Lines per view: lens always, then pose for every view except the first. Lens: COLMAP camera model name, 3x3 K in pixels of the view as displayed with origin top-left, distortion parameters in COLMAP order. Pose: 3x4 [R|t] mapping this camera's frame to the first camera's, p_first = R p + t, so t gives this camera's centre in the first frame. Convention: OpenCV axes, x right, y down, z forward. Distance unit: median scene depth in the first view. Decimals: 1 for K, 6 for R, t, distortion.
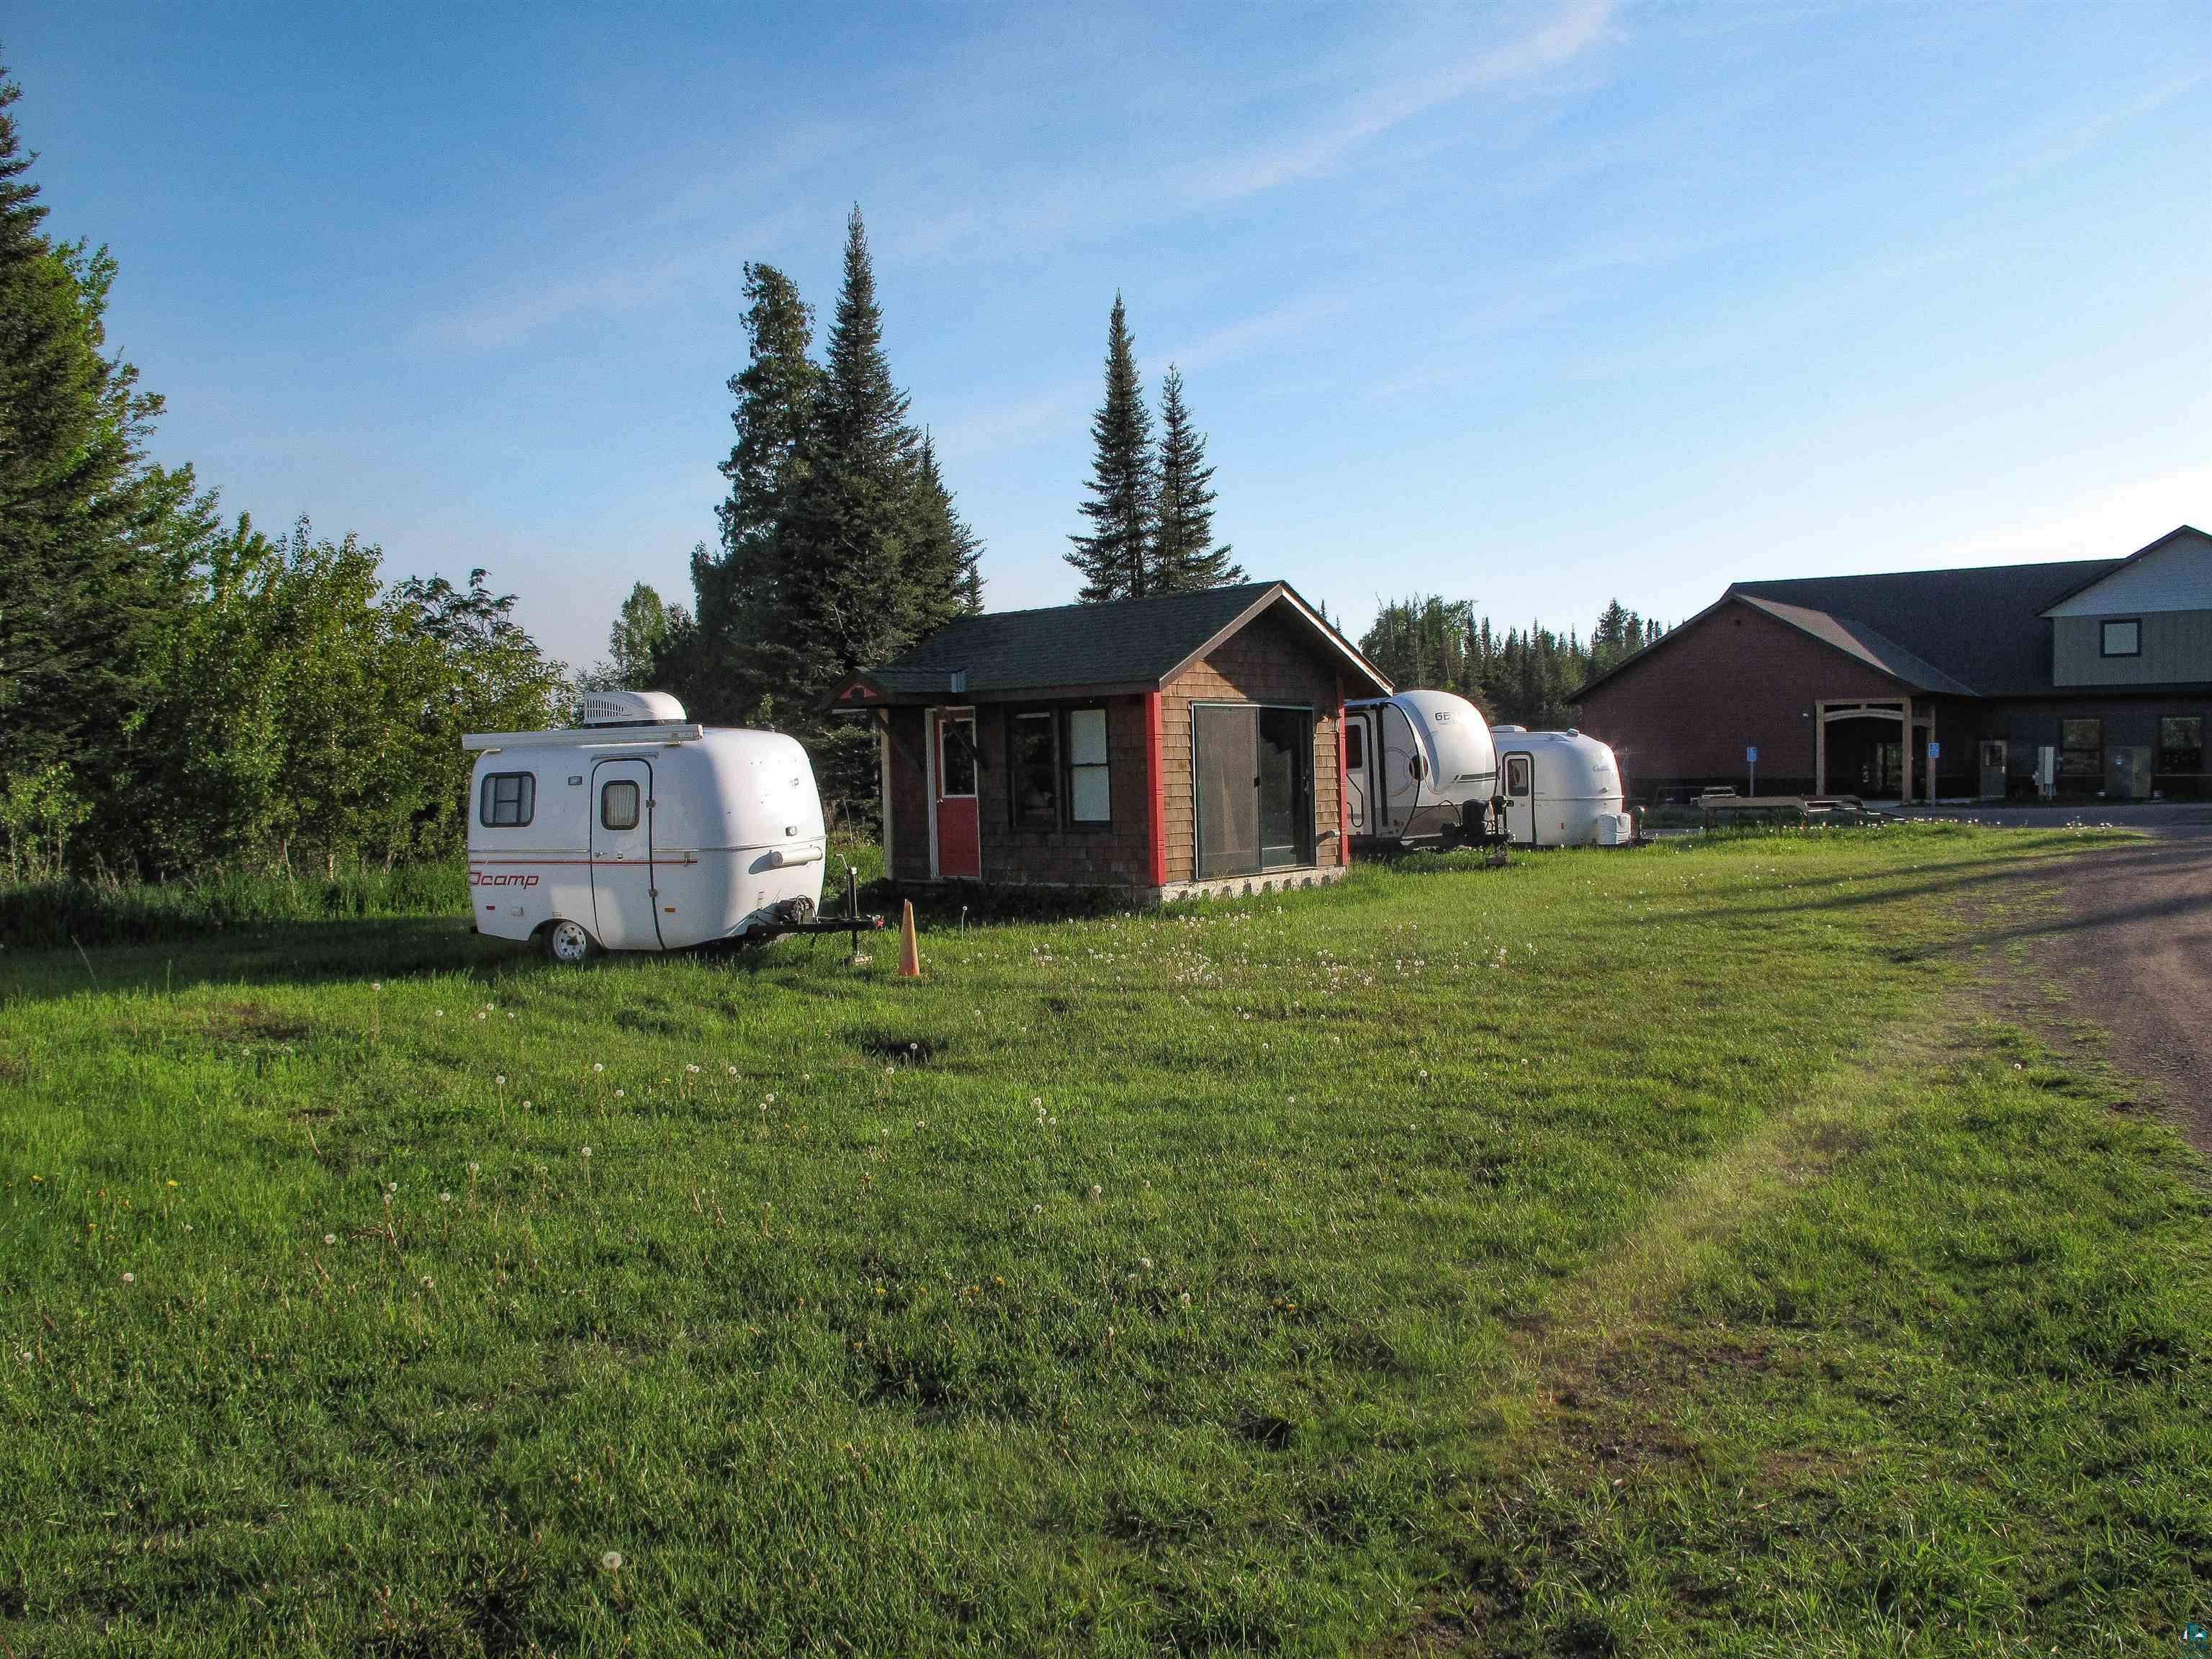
lens RADIAL K [[1869.4, 0, 1107.7], [0, 1869.4, 832.6], [0, 0, 1]] dist [-0.138932, 0.099488]
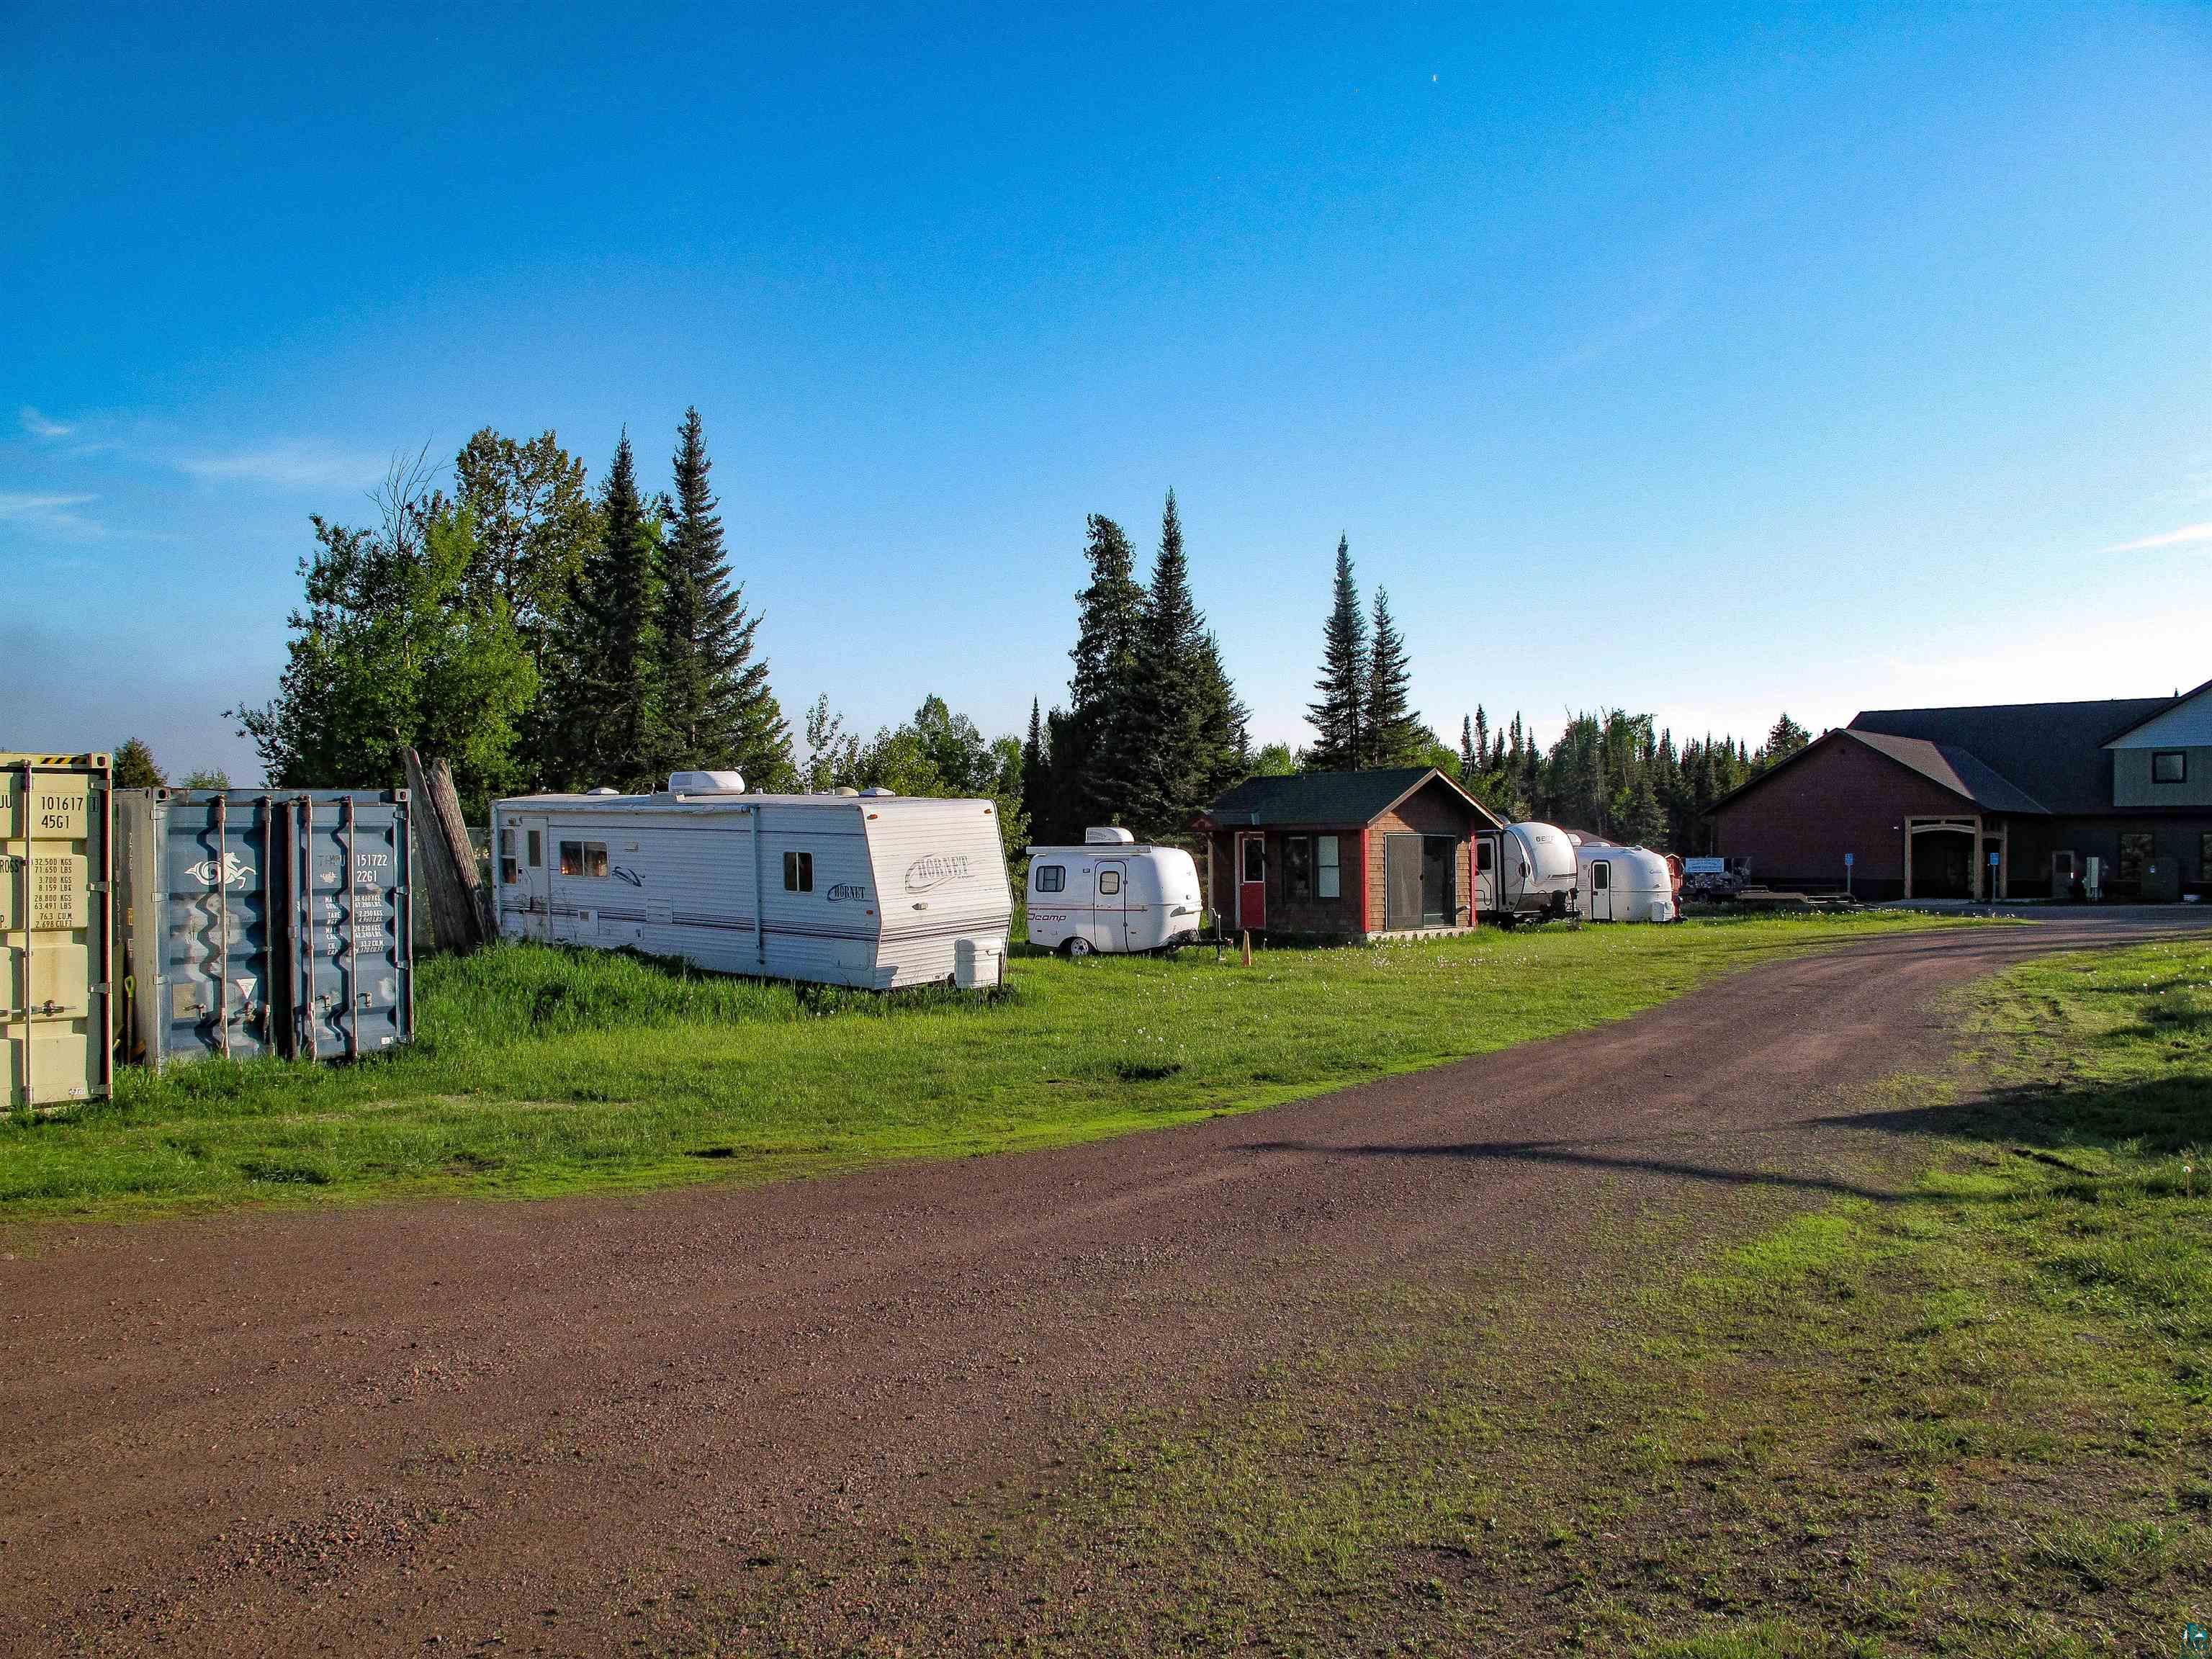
lens RADIAL K [[1869.4, 0, 1086.5], [0, 1869.4, 824.7], [0, 0, 1]] dist [-0.138932, 0.099488]
pose [[0.992303, 0.018014, -0.122518, -0.013582], [-0.024067, 0.998552, -0.048103, 0.010178], [0.121474, 0.050682, 0.991300, -0.516098]]
